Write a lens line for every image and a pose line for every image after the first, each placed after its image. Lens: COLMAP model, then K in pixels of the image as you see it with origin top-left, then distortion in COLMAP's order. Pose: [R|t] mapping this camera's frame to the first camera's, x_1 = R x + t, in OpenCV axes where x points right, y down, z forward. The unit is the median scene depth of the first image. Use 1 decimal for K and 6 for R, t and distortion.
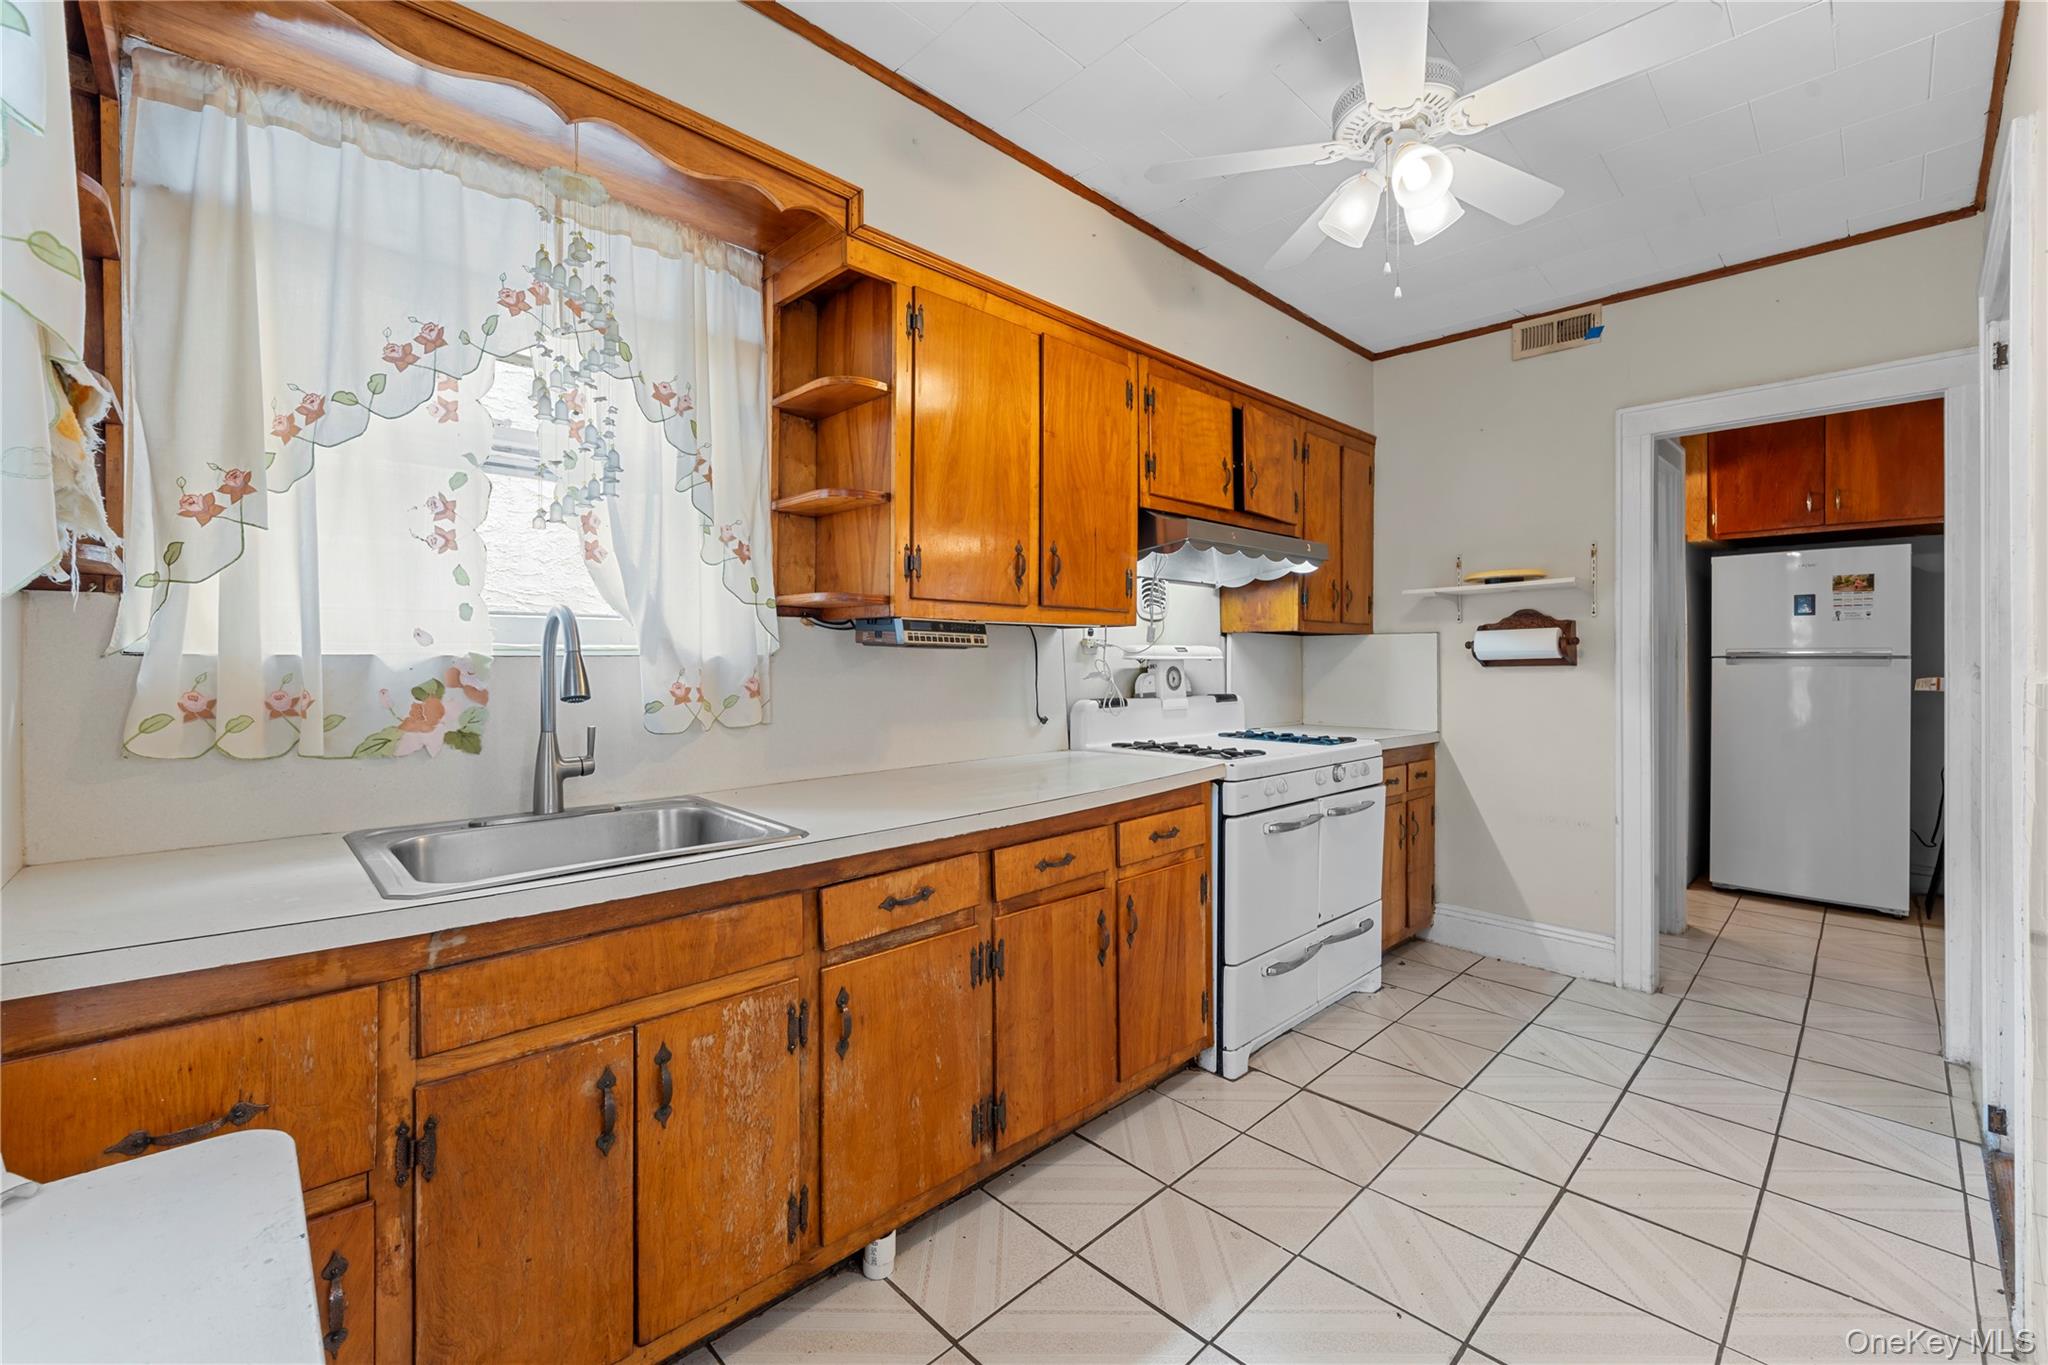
lens RADIAL K [[834.2, 0, 1004.9], [0, 834.2, 662.6], [0, 0, 1]] dist [-0.006119, 0.000318]
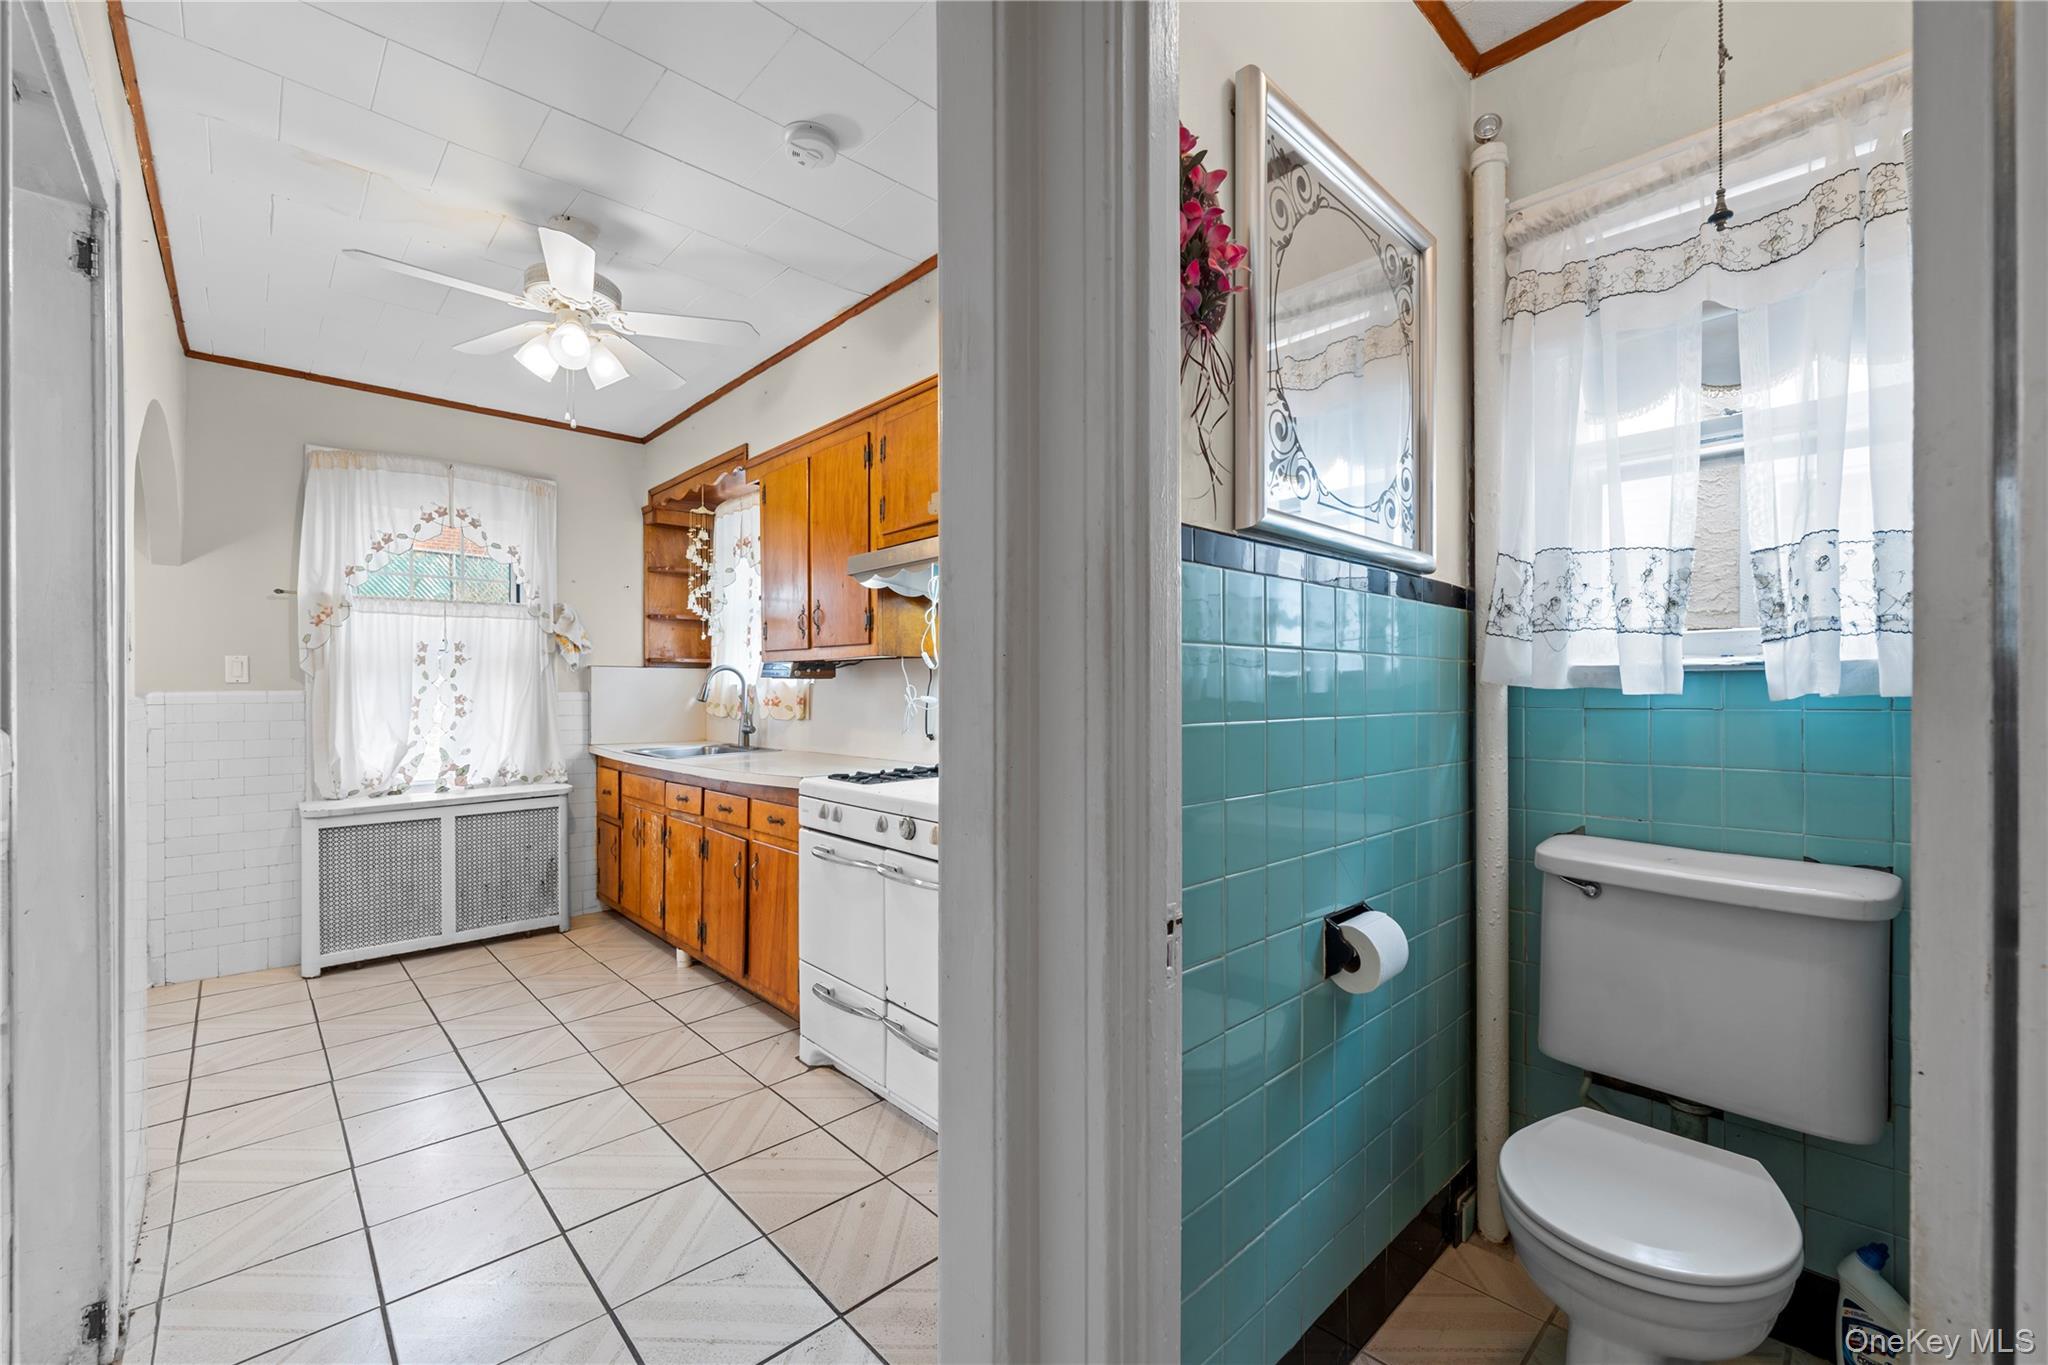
lens RADIAL K [[834.2, 0, 1051.2], [0, 834.2, 687.9], [0, 0, 1]] dist [-0.006119, 0.000318]
pose [[0.016434, 0.002743, -0.999861, 1.072290], [-0.000356, 0.999996, 0.002738, -0.002667], [0.999865, 0.000311, 0.016435, 1.010192]]
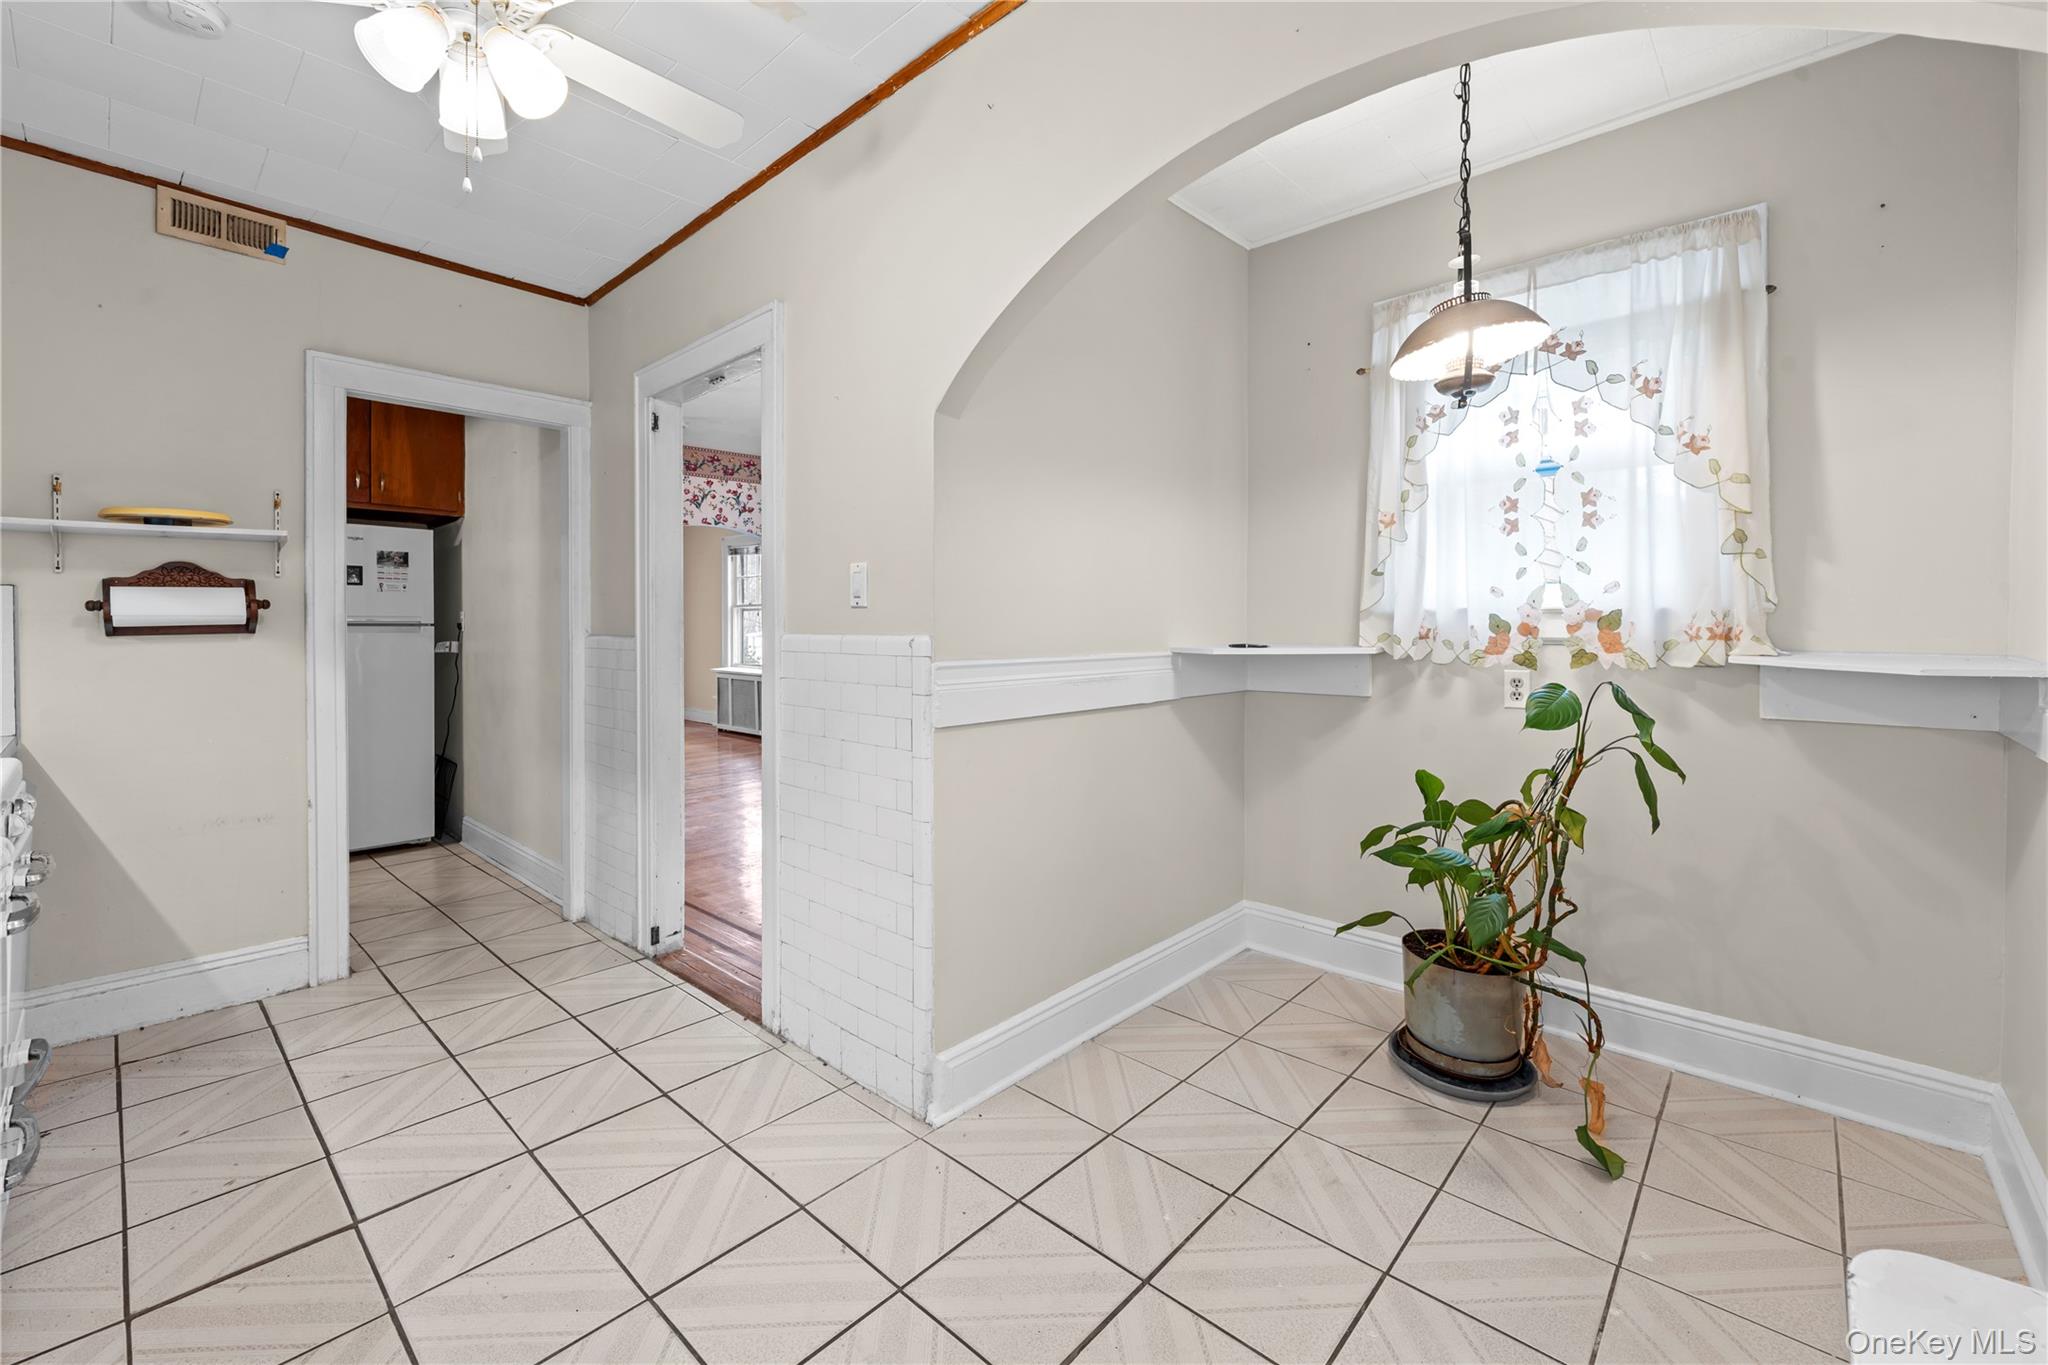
lens RADIAL K [[834.2, 0, 1039.7], [0, 834.2, 634.8], [0, 0, 1]] dist [-0.006119, 0.000318]
pose [[-0.081178, -0.008396, 0.996664, -0.226622], [0.003314, 0.999957, 0.008694, 0.000376], [-0.996694, 0.004009, -0.081147, 0.278743]]
